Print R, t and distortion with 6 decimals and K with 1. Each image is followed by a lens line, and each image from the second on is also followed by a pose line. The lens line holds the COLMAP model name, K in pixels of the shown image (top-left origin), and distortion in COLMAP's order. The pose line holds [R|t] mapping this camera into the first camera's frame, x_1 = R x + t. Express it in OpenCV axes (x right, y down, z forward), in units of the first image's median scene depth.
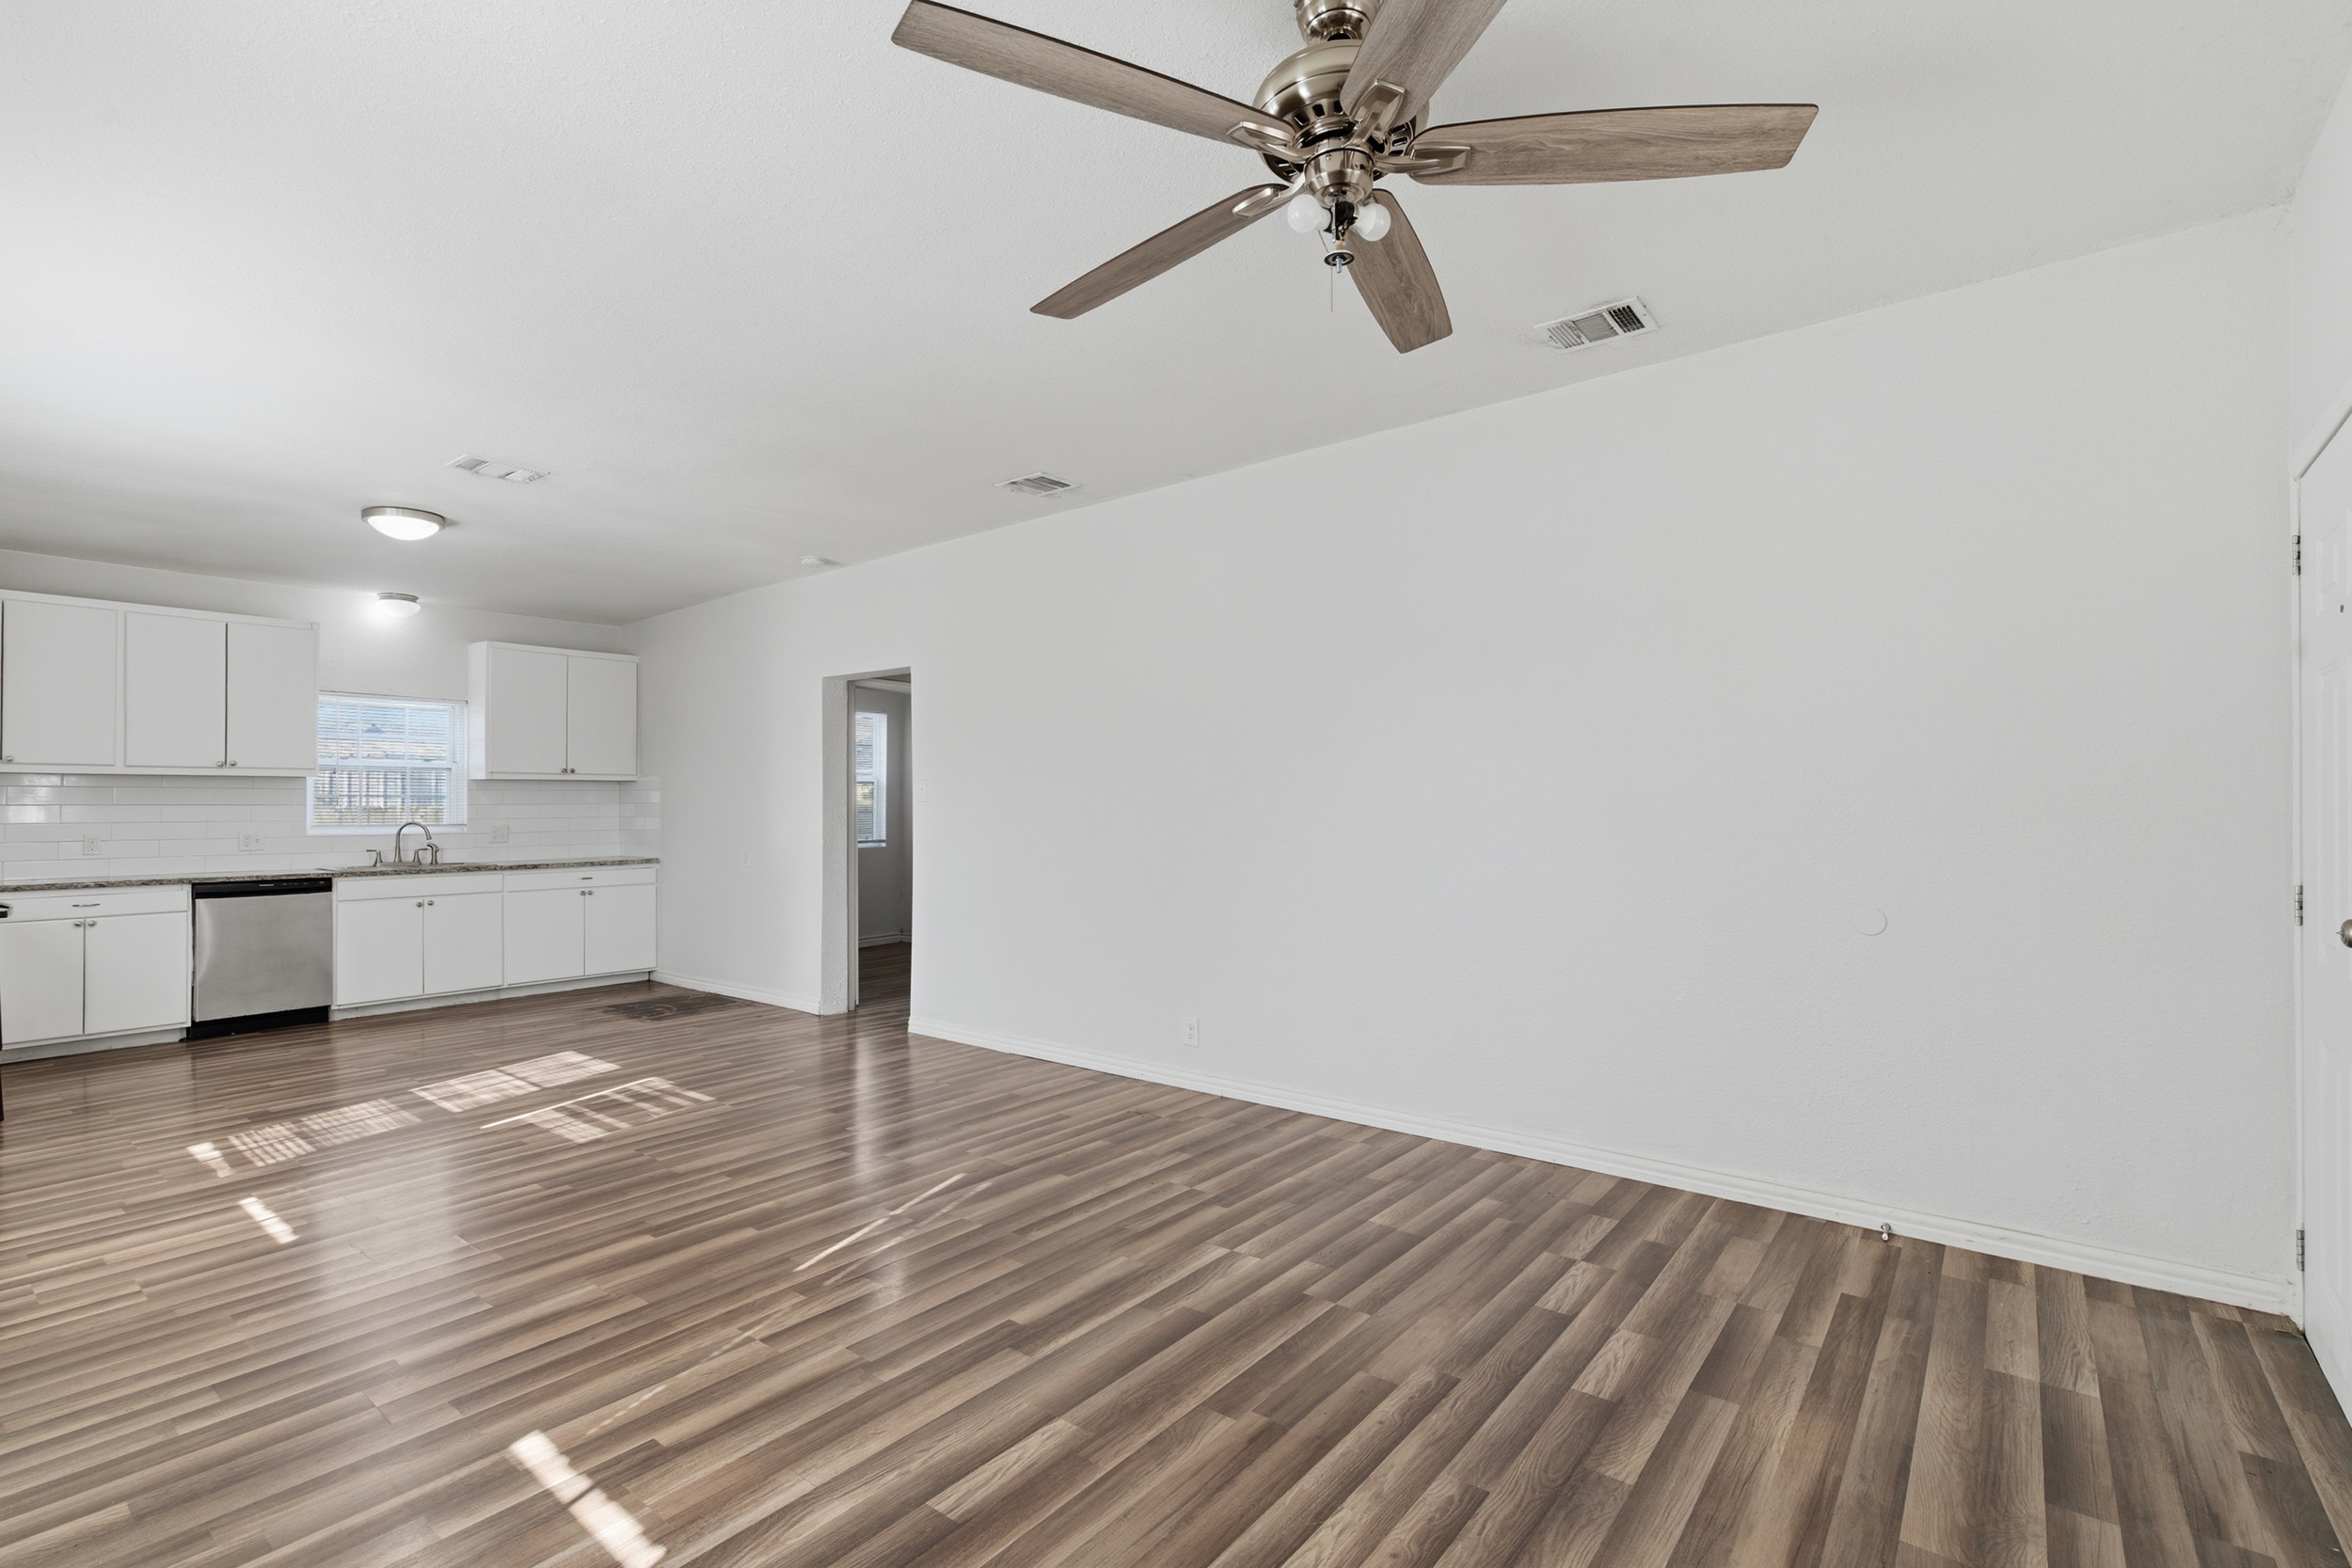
lens RADIAL K [[1064.8, 0, 1176.0], [0, 1064.8, 784.0], [0, 0, 1]] dist [0.002742, -0.000369]
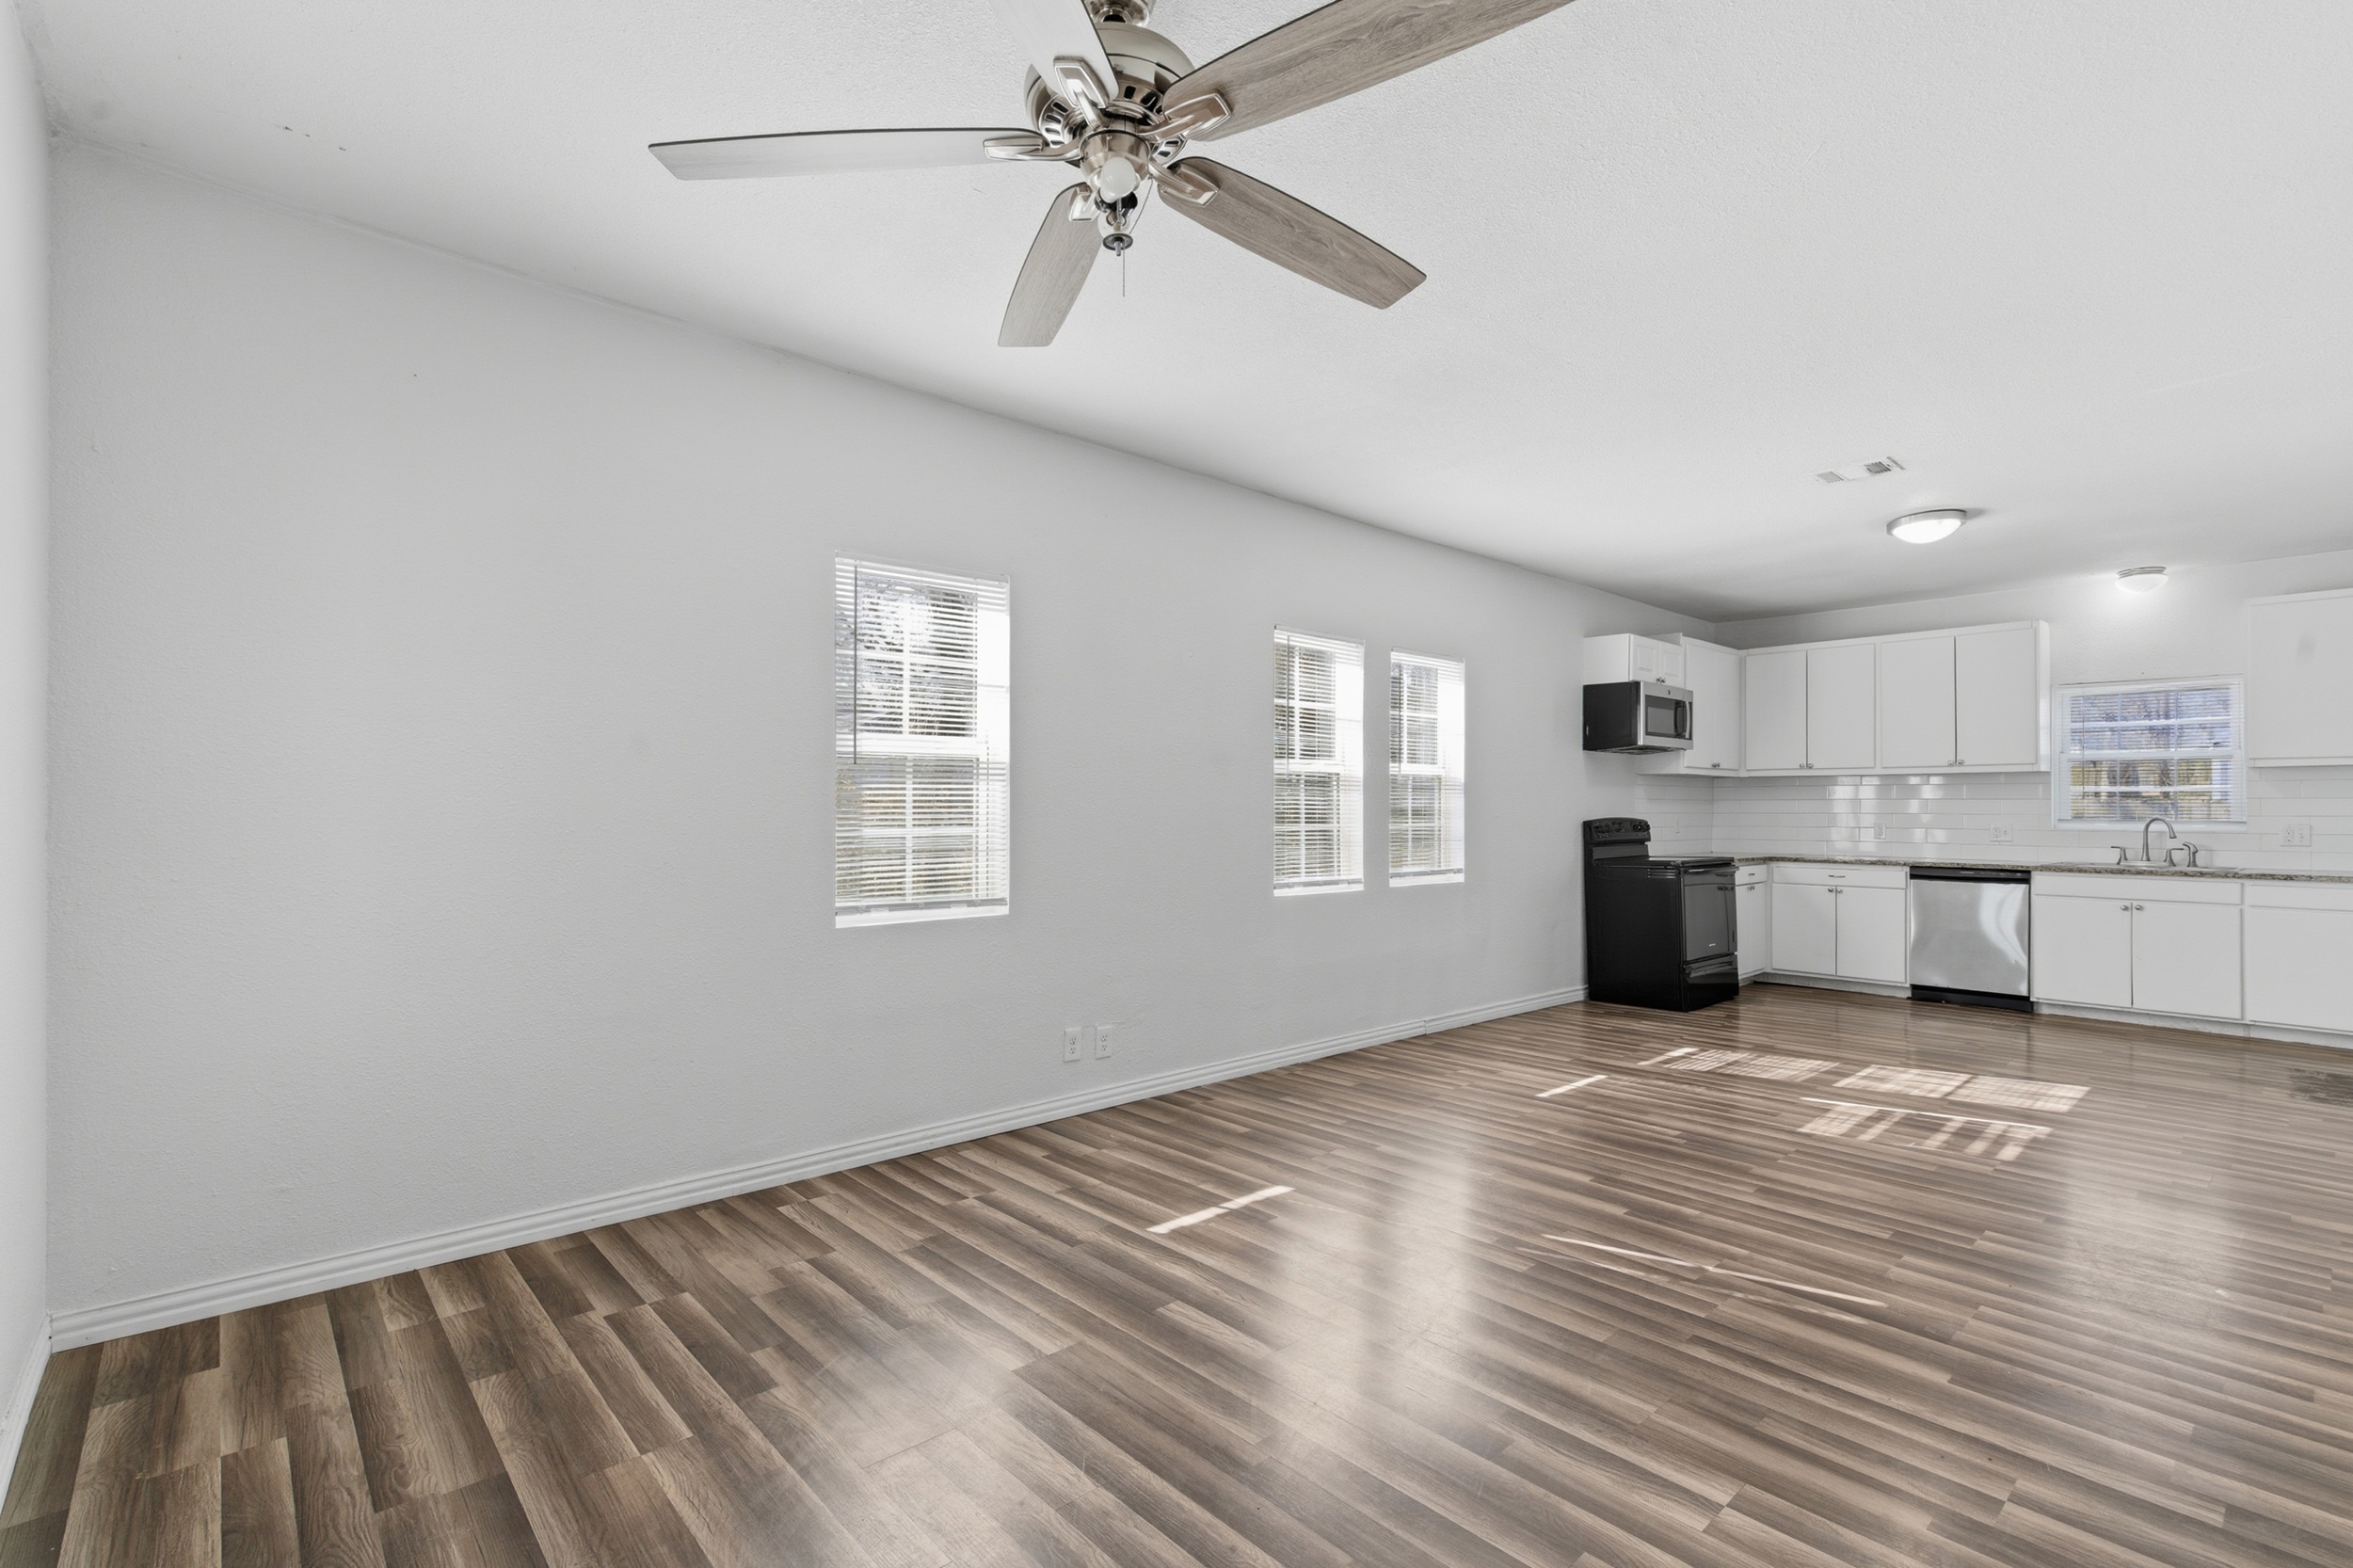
lens RADIAL K [[1068.8, 0, 1183.2], [0, 1068.8, 794.1], [0, 0, 1]] dist [-0.000675, -0.000347]
pose [[-0.164284, -0.005378, -0.986398, 0.370606], [0.020037, 0.999761, -0.008788, 0.008475], [0.986210, -0.021208, -0.164137, 0.404949]]
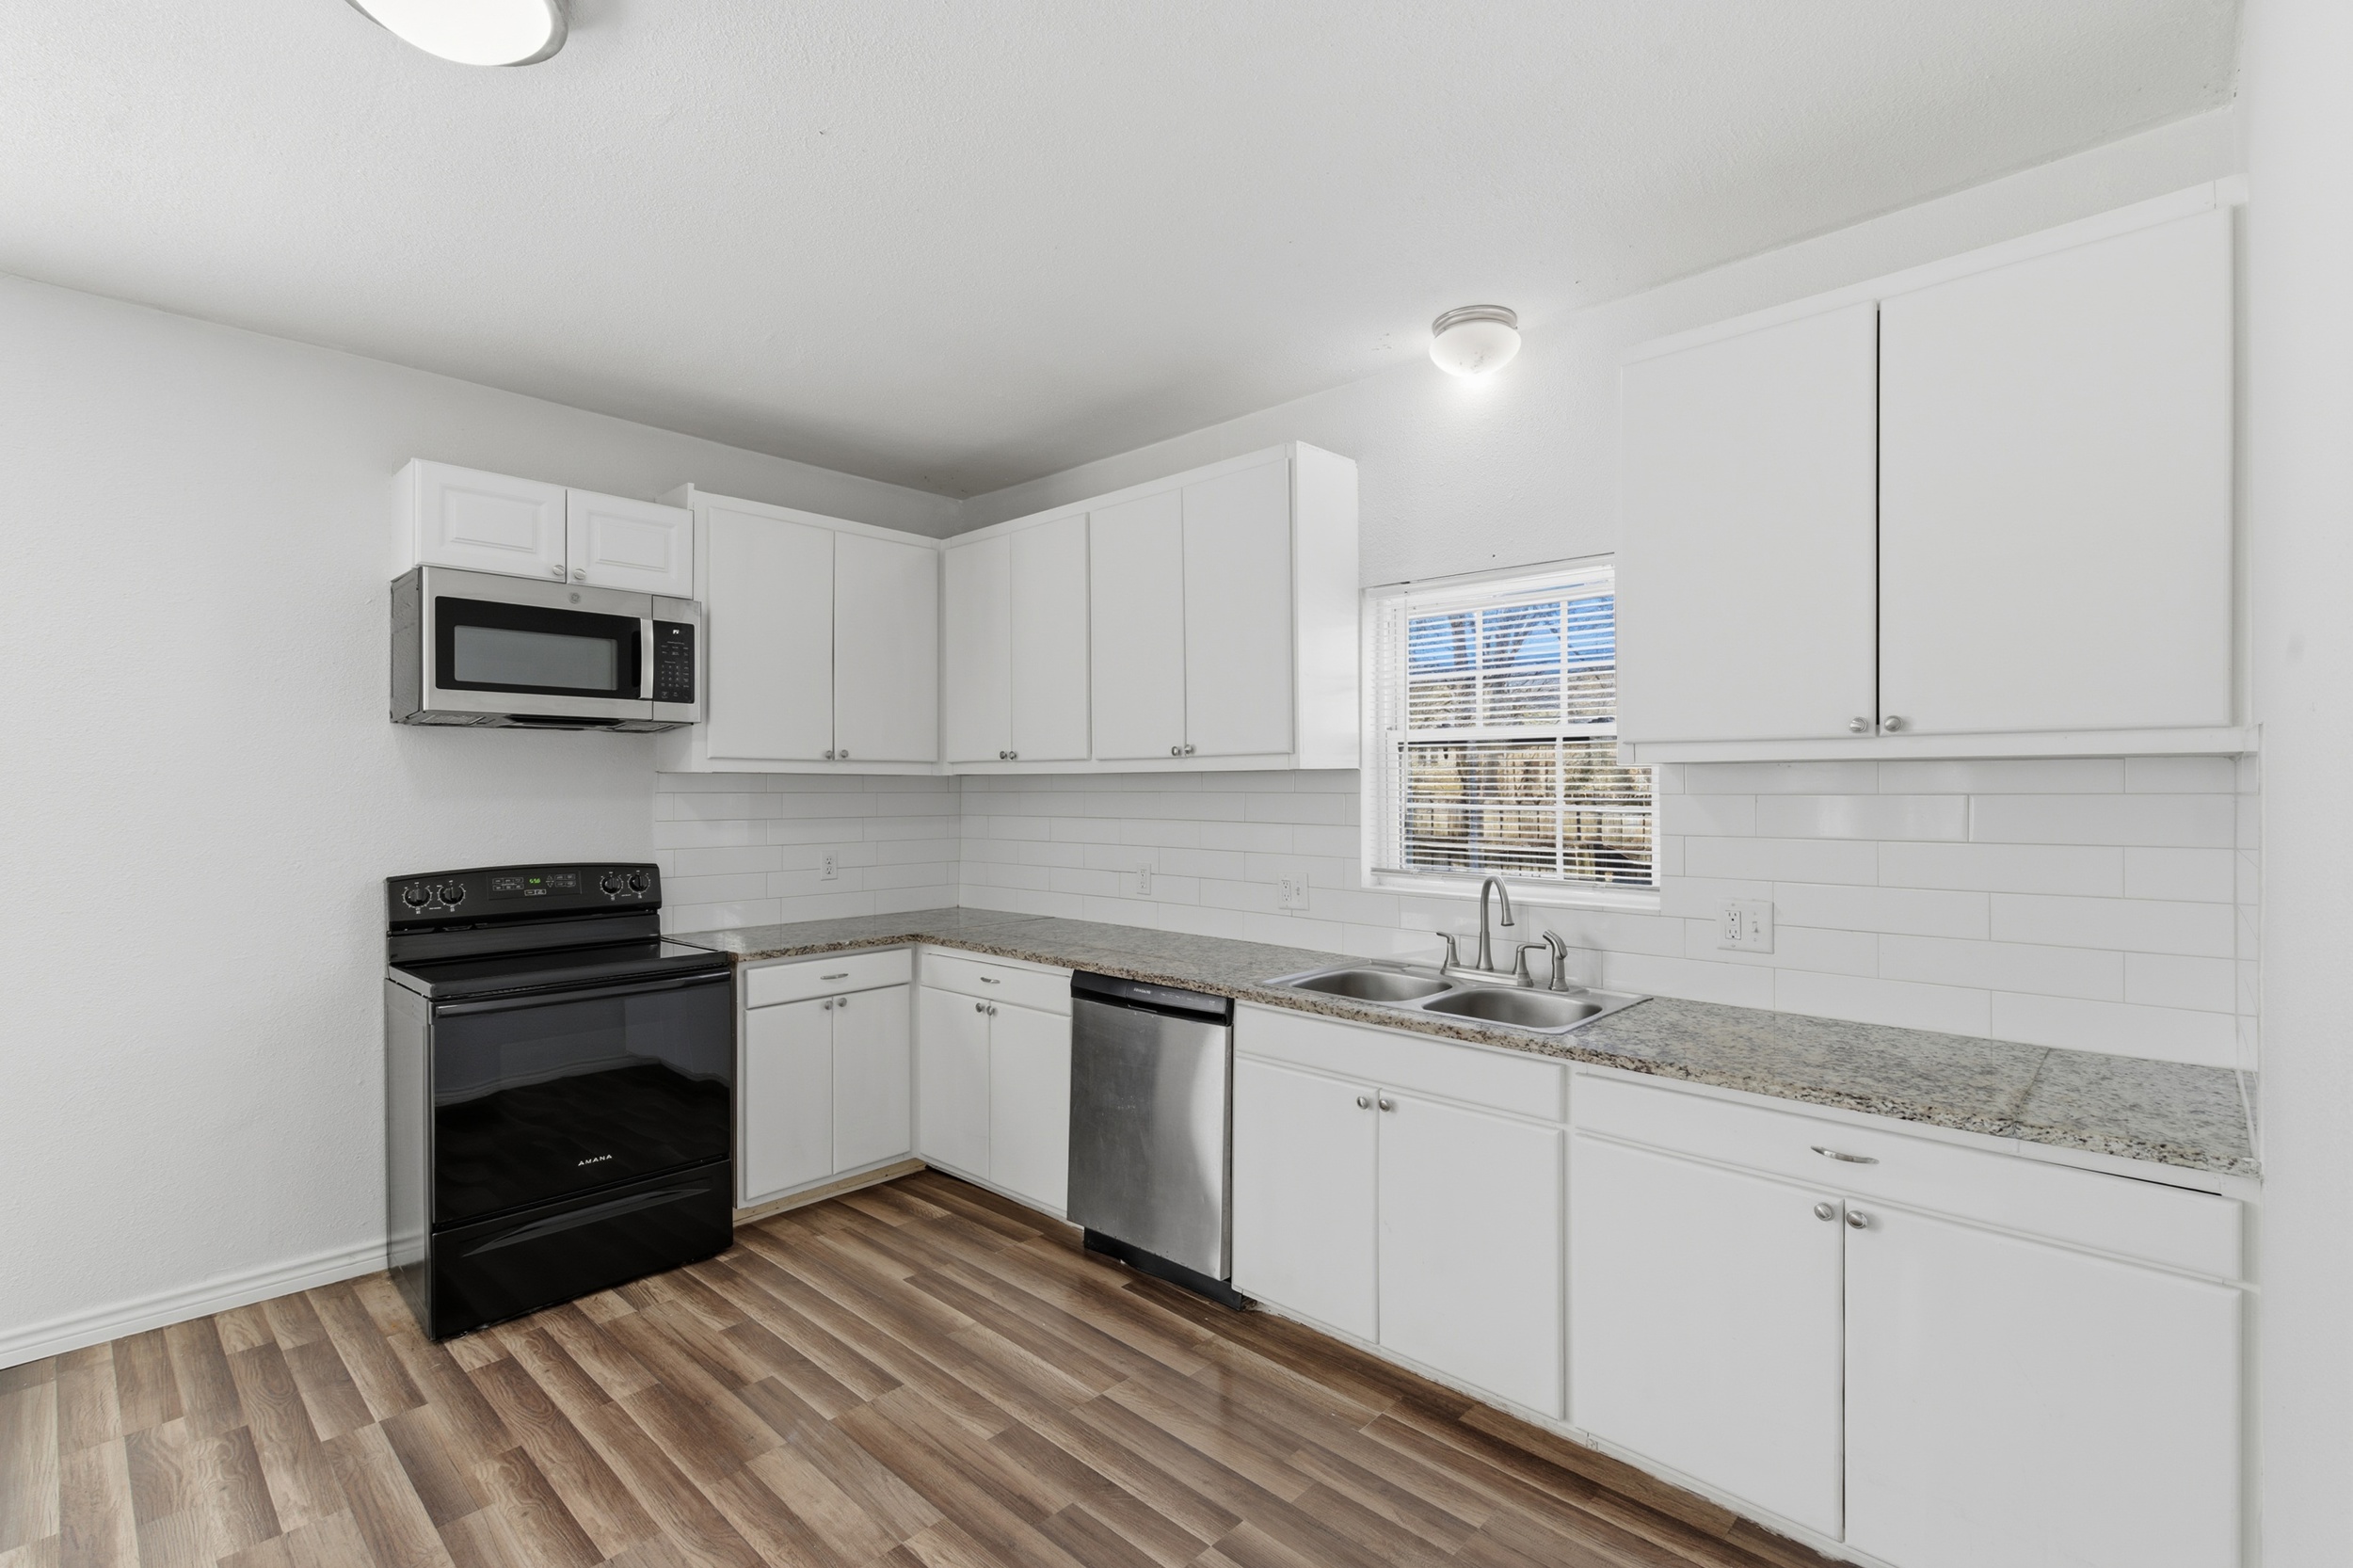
lens RADIAL K [[1065.3, 0, 1176.5], [0, 1065.3, 784.0], [0, 0, 1]] dist [0.002742, -0.000369]
pose [[-0.084212, 0.008794, -0.996409, -0.371824], [0.025535, 0.999652, 0.006664, -0.005110], [0.996121, -0.024882, -0.084407, 1.100446]]
